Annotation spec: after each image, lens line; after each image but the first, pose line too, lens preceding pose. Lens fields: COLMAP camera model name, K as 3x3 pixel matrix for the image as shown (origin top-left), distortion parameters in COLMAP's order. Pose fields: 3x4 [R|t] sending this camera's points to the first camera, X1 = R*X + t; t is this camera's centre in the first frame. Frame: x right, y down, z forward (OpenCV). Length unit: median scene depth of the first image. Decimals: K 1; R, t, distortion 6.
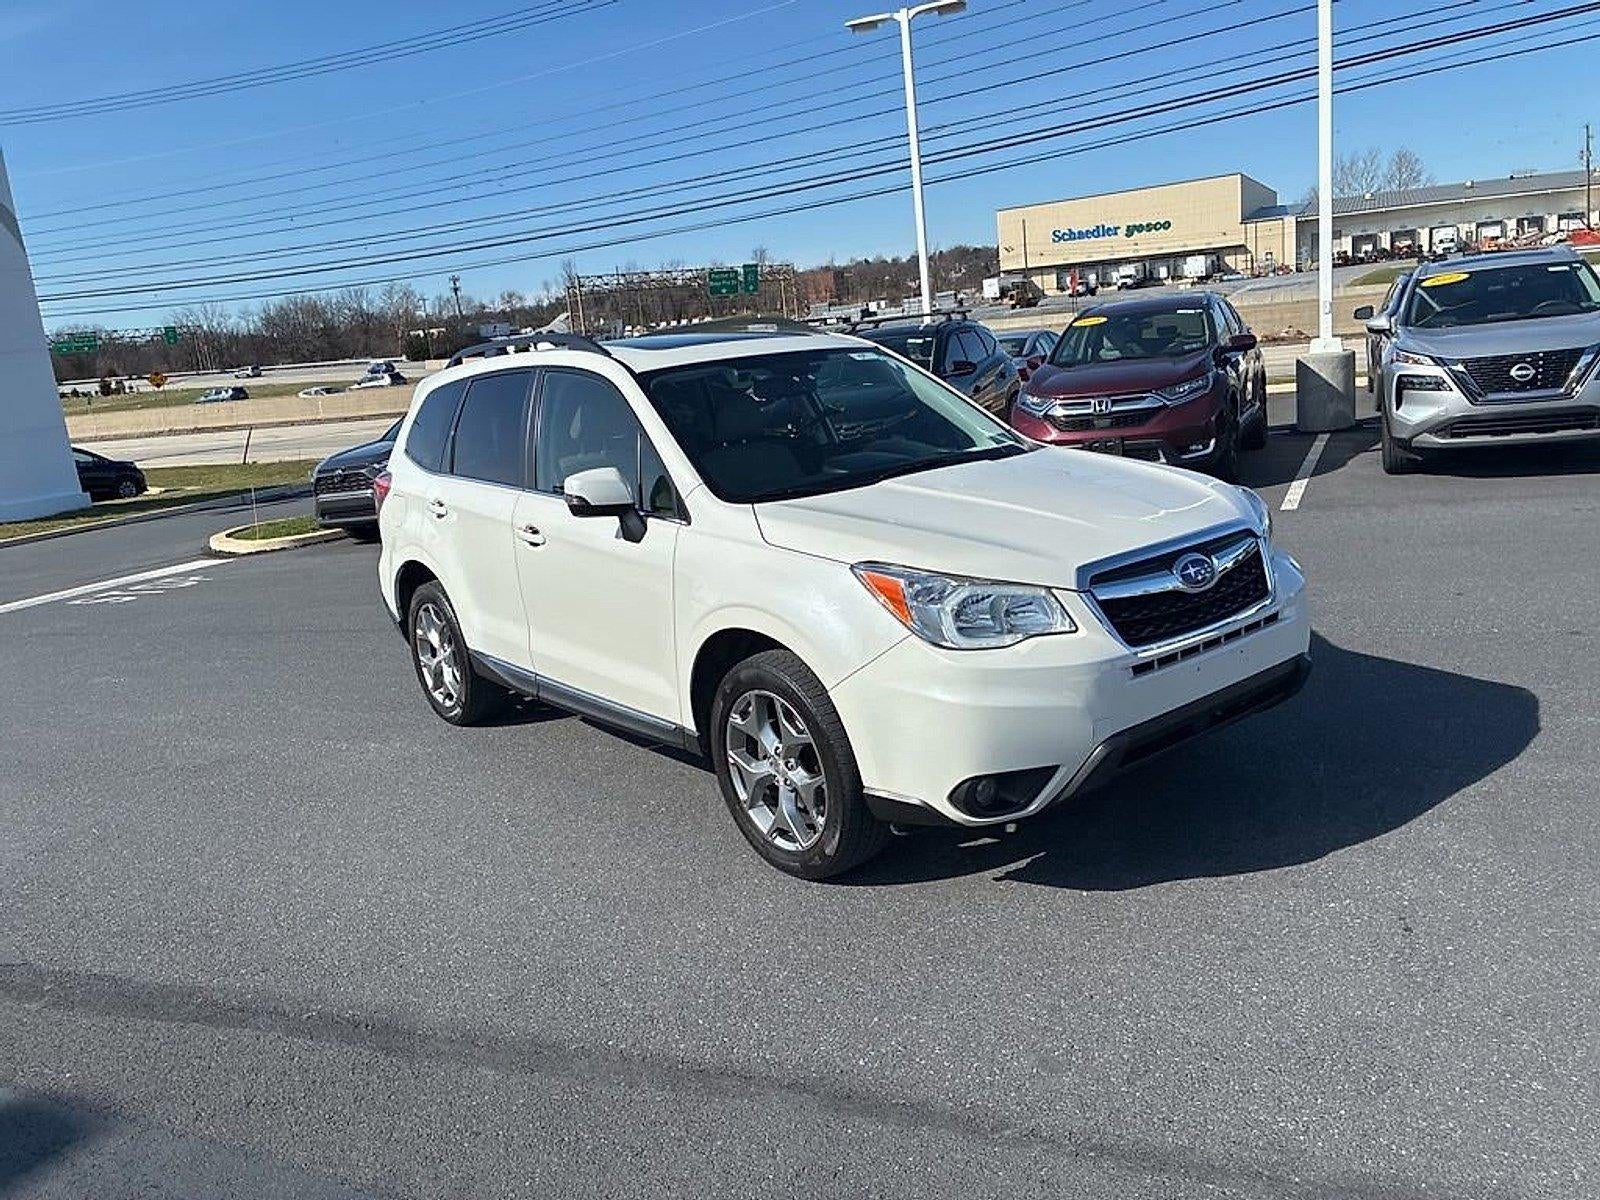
lens RADIAL K [[1202.7, 0, 812.1], [0, 1202.7, 590.6], [0, 0, 1]] dist [0.041836, -0.057137]
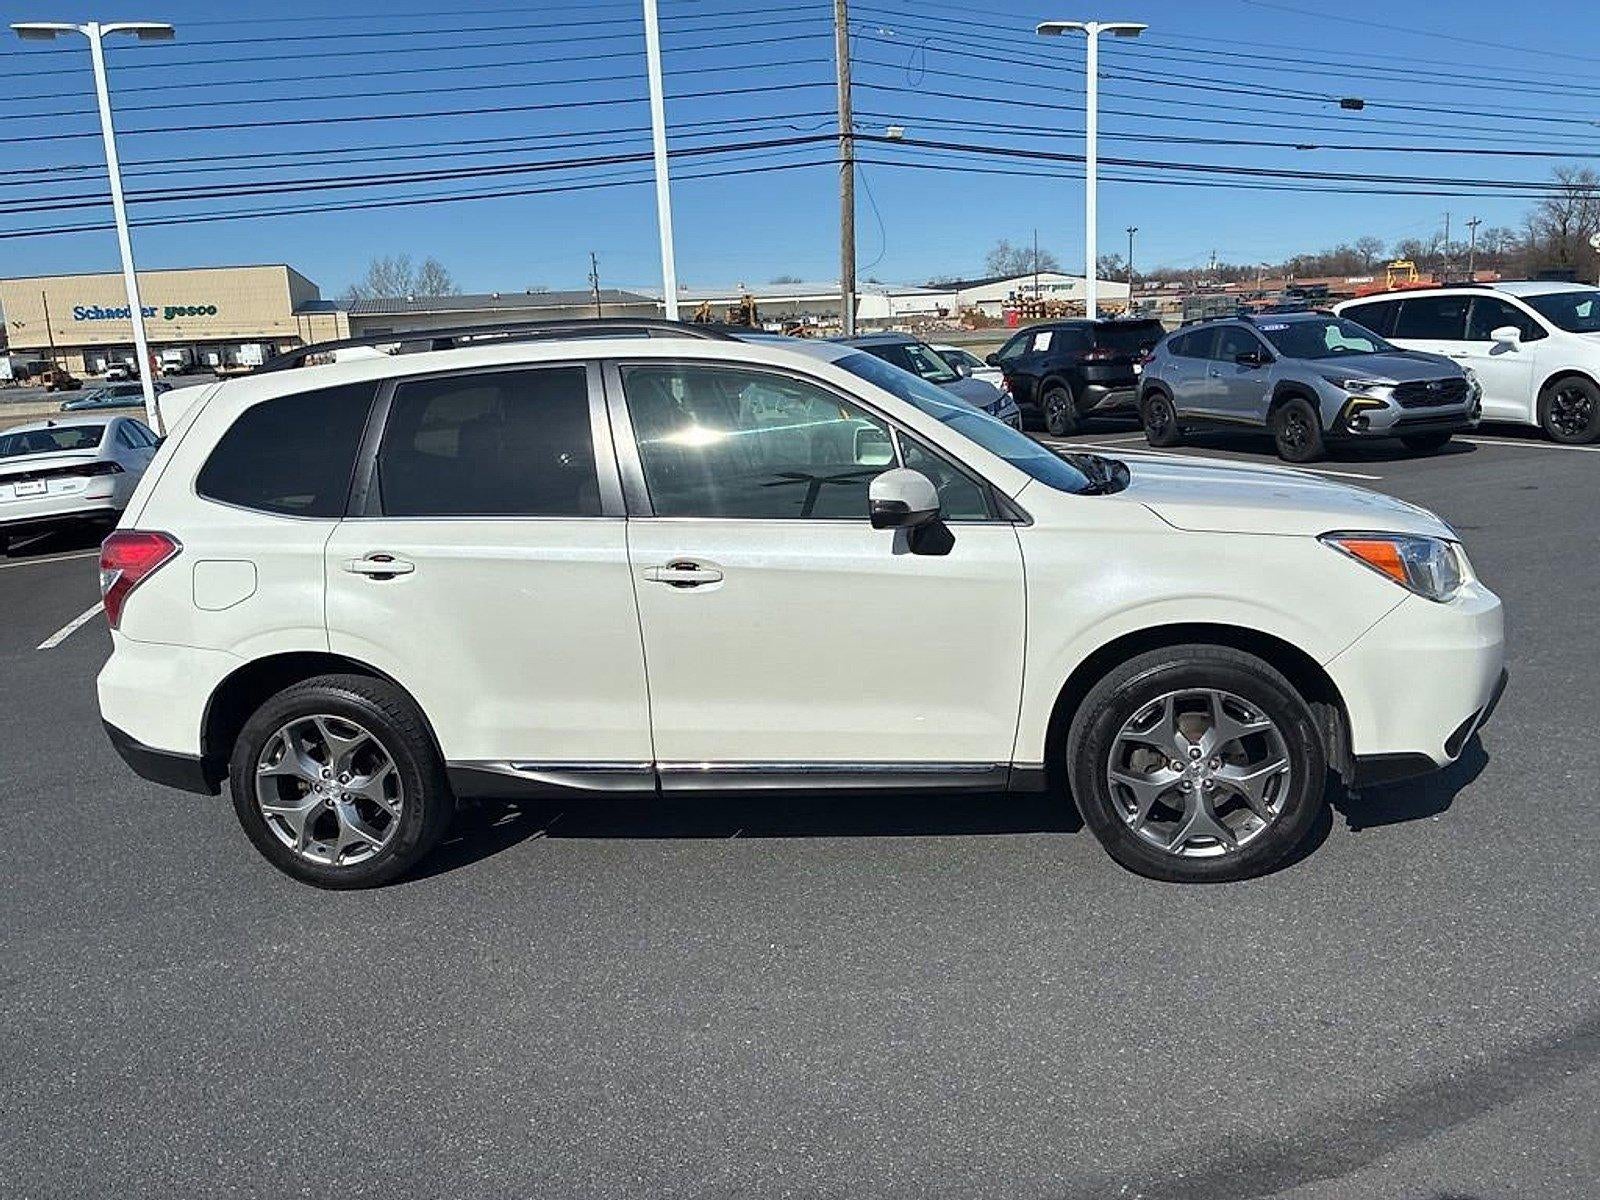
lens RADIAL K [[1202.7, 0, 798.9], [0, 1202.7, 596.6], [0, 0, 1]] dist [0.041836, -0.057137]
pose [[0.738825, -0.085736, 0.668421, -0.152614], [0.132529, 0.990990, -0.019378, -0.001572], [-0.660737, 0.102902, 0.743531, 0.086640]]
